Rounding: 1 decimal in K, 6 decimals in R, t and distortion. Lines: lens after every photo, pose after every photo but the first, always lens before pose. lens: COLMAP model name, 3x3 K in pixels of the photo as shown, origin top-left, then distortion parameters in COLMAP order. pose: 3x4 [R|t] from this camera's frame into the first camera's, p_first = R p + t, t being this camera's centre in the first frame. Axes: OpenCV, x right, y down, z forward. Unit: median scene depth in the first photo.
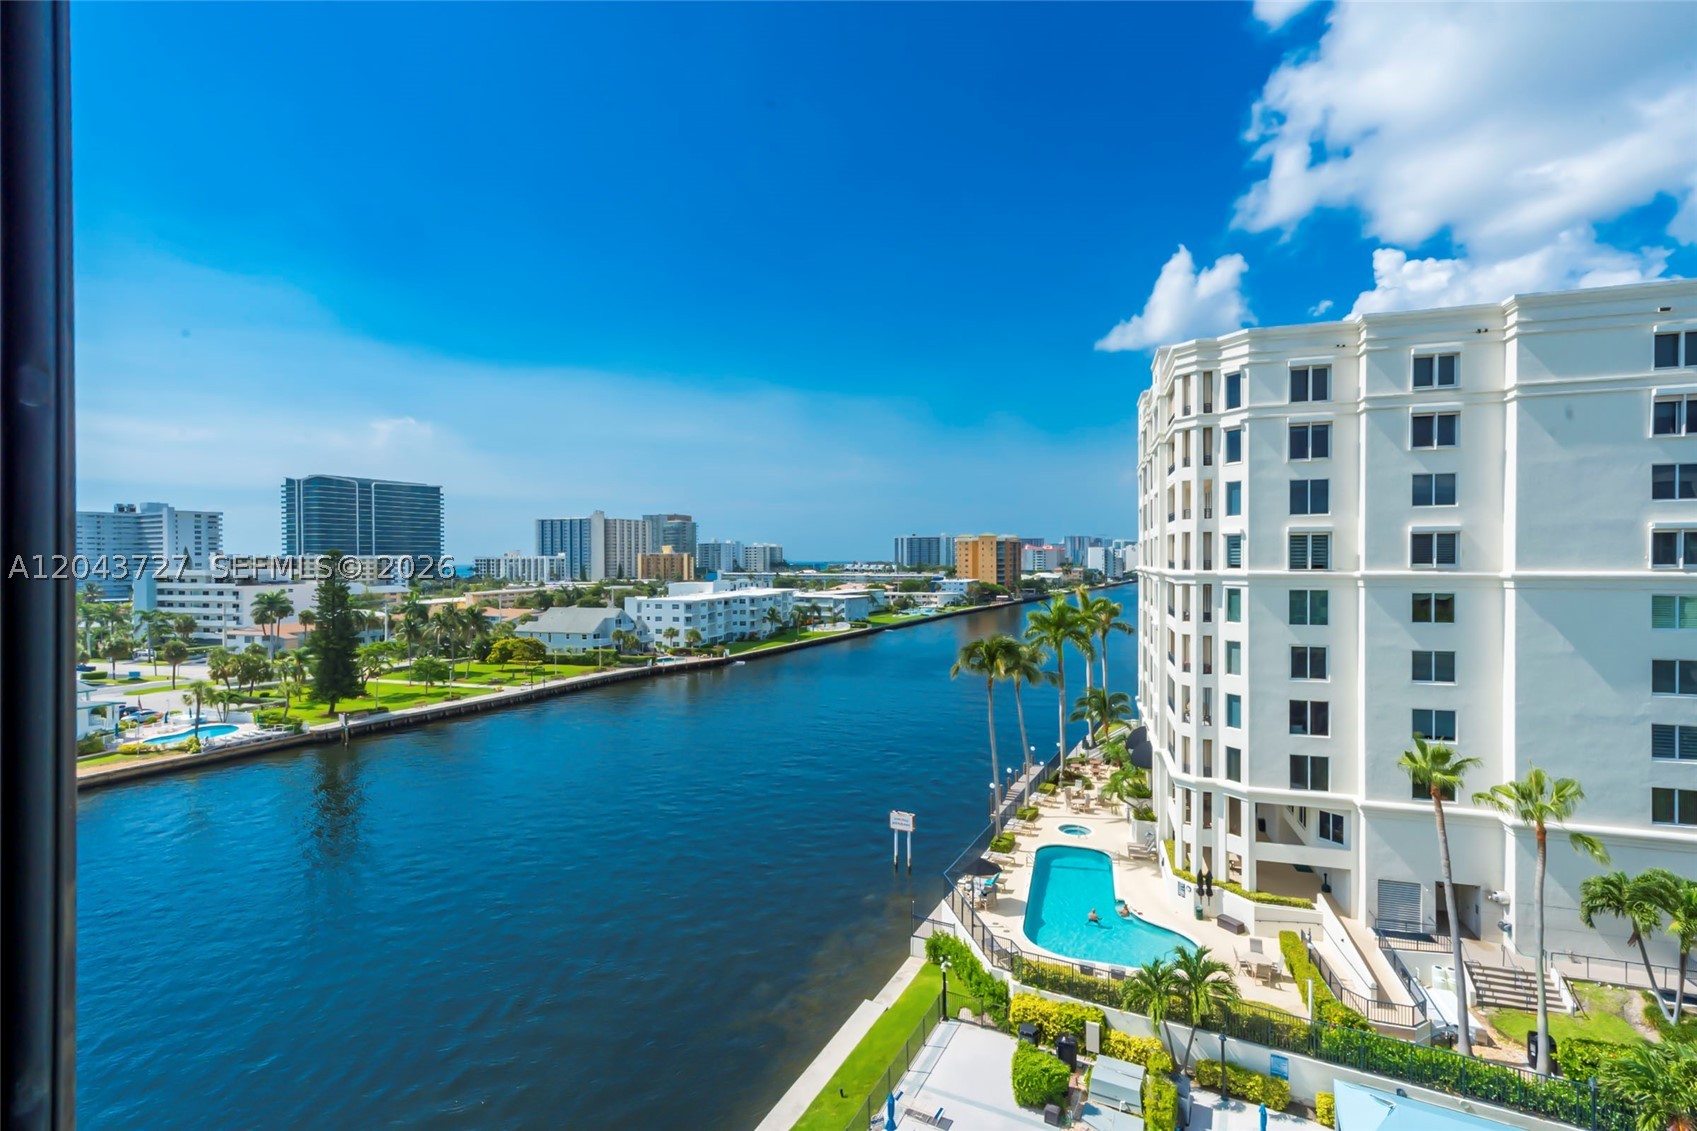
lens RADIAL K [[772.9, 0, 840.5], [0, 772.9, 570.7], [0, 0, 1]] dist [0.004631, 0.003324]
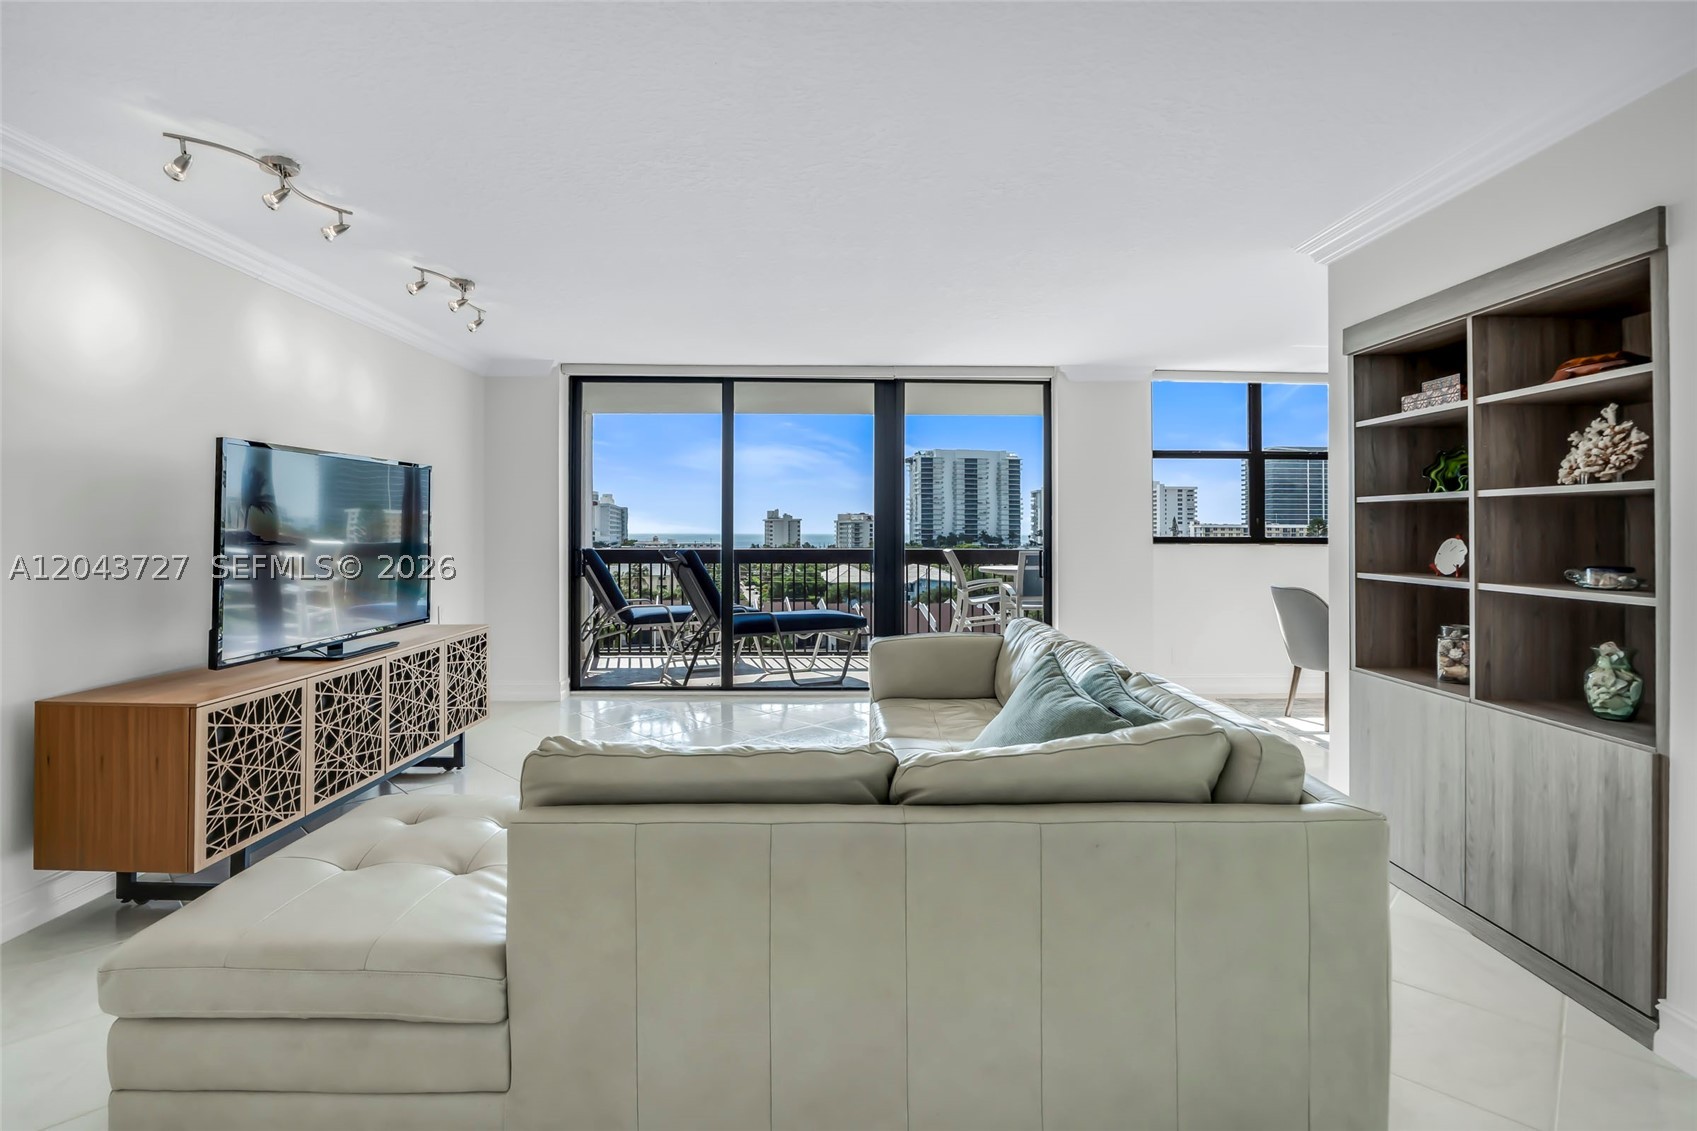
lens RADIAL K [[802.9, 0, 844.0], [0, 802.9, 522.7], [0, 0, 1]] dist [-0.019672, 0.000204]
pose [[0.479941, -0.000951, -0.877300, -0.053526], [-0.018805, 0.999759, -0.011371, 0.008060], [0.877099, 0.021955, 0.479807, -0.143964]]
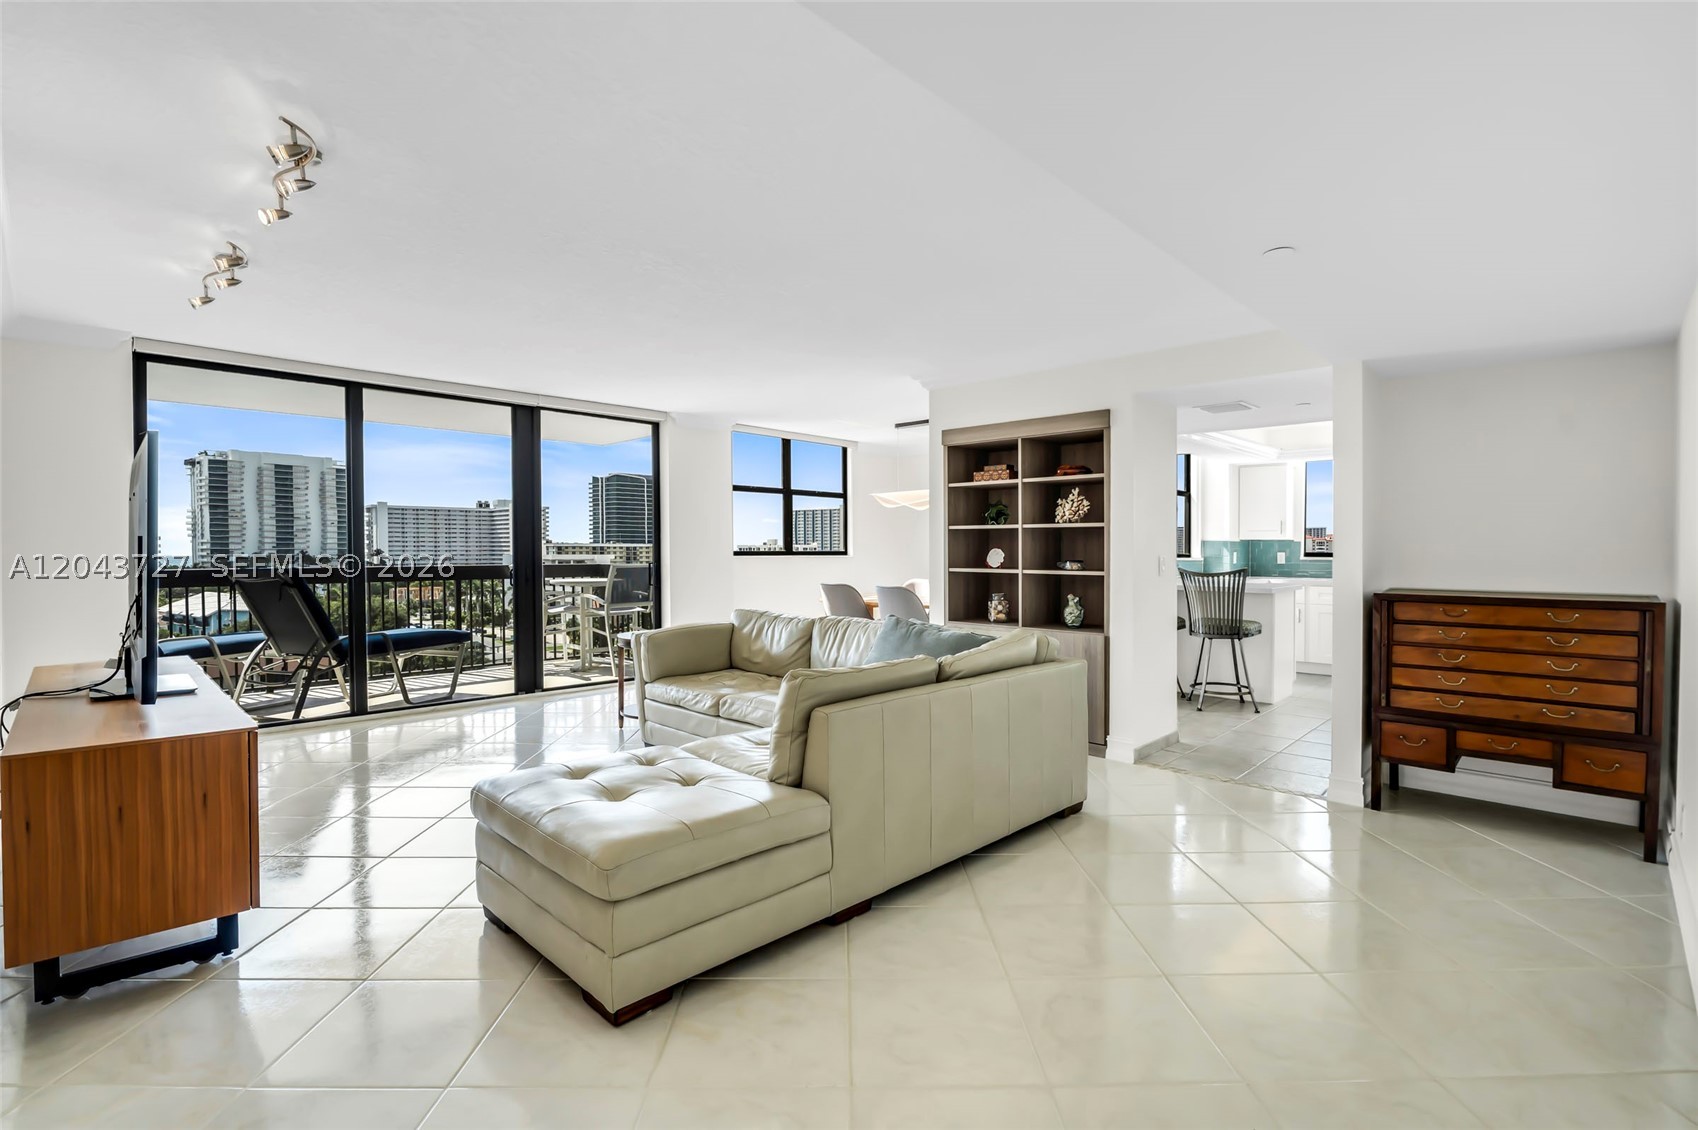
lens RADIAL K [[803.3, 0, 836.6], [0, 803.3, 562.0], [0, 0, 1]] dist [-0.019672, 0.000204]
pose [[0.957375, 0.010681, -0.288649, -0.076042], [-0.010610, 0.999942, 0.001810, 0.009989], [0.288652, 0.001330, 0.957433, -0.203189]]
